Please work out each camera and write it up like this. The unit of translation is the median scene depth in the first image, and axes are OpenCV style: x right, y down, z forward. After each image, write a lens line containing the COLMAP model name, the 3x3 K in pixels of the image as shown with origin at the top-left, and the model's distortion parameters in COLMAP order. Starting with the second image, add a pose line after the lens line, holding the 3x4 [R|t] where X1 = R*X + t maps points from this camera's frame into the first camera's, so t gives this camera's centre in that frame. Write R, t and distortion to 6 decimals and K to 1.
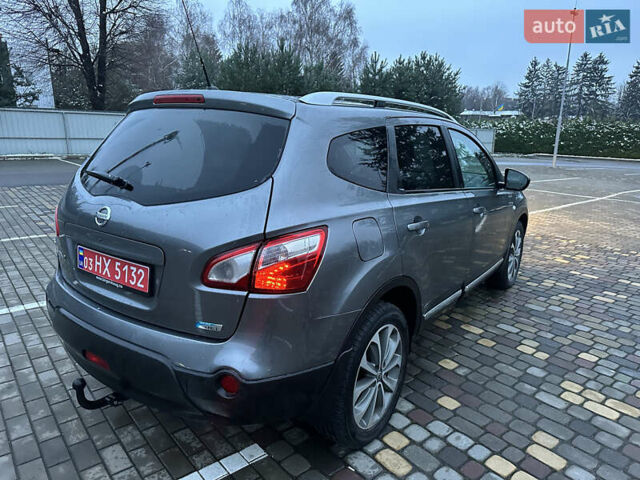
lens RADIAL K [[451.2, 0, 320.0], [0, 451.2, 240.0], [0, 0, 1]] dist [0.032772, -0.040451]
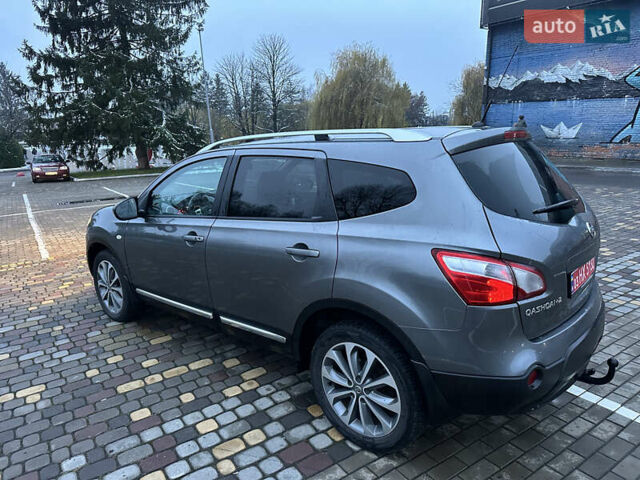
lens RADIAL K [[451.2, 0, 320.0], [0, 451.2, 240.0], [0, 0, 1]] dist [0.032772, -0.040451]
pose [[0.112231, -0.256592, 0.959982, -0.727837], [0.274808, 0.936421, 0.218167, -0.207865], [-0.954927, 0.239325, 0.175609, 0.615046]]
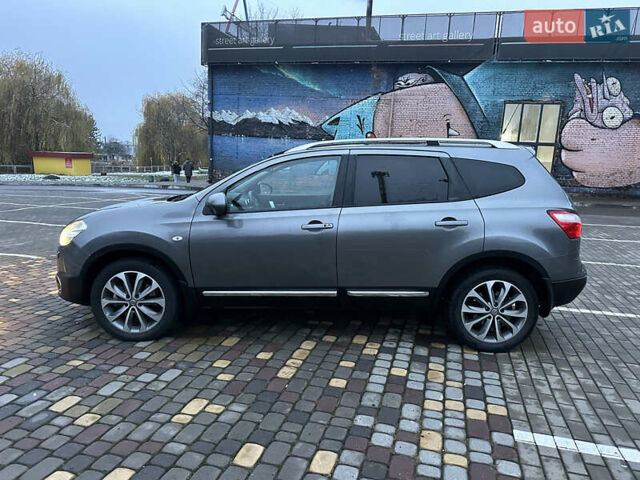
lens RADIAL K [[444.0, 0, 318.5], [0, 444.0, 244.0], [0, 0, 1]] dist [0.082368, -0.103618]
pose [[-0.544874, -0.188726, 0.817004, -0.710596], [0.164799, 0.931237, 0.325021, -0.332760], [-0.822164, 0.311737, -0.476305, 1.299522]]
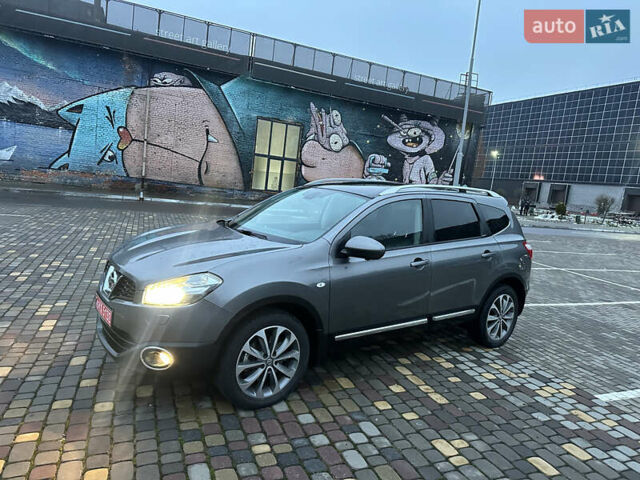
lens RADIAL K [[451.2, 0, 320.0], [0, 451.2, 240.0], [0, 0, 1]] dist [0.032772, -0.040451]
pose [[-0.939555, -0.162187, 0.301549, -0.148646], [-0.043988, 0.930575, 0.363449, -0.461426], [-0.339561, 0.328216, -0.881461, 1.747479]]
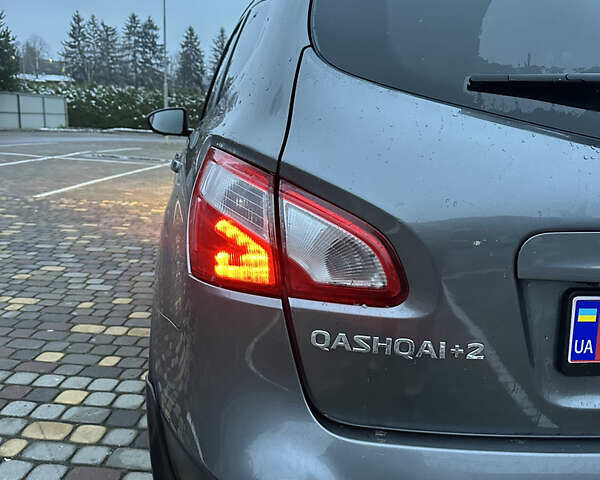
lens RADIAL K [[565.5, 0, 300.0], [0, 565.5, 240.0], [0, 0, 1]] dist [0.108078, -0.217239]
pose [[0.706145, -0.137585, 0.694572, -0.438153], [0.136967, 0.988954, 0.056648, -0.037052], [-0.694694, 0.055132, 0.717189, 0.378261]]
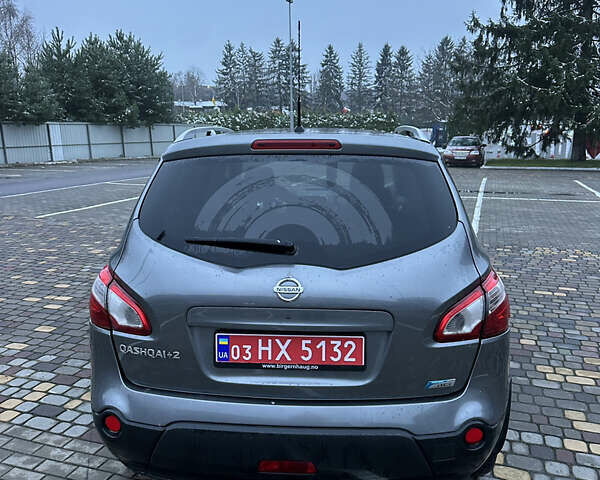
lens RADIAL K [[552.7, 0, 296.8], [0, 552.7, 246.7], [0, 0, 1]] dist [0.135580, -0.215901]
pose [[0.858118, -0.138157, 0.494516, -0.395717], [0.149270, 0.988647, 0.017183, -0.060741], [-0.491276, 0.059072, 0.868999, 0.036014]]
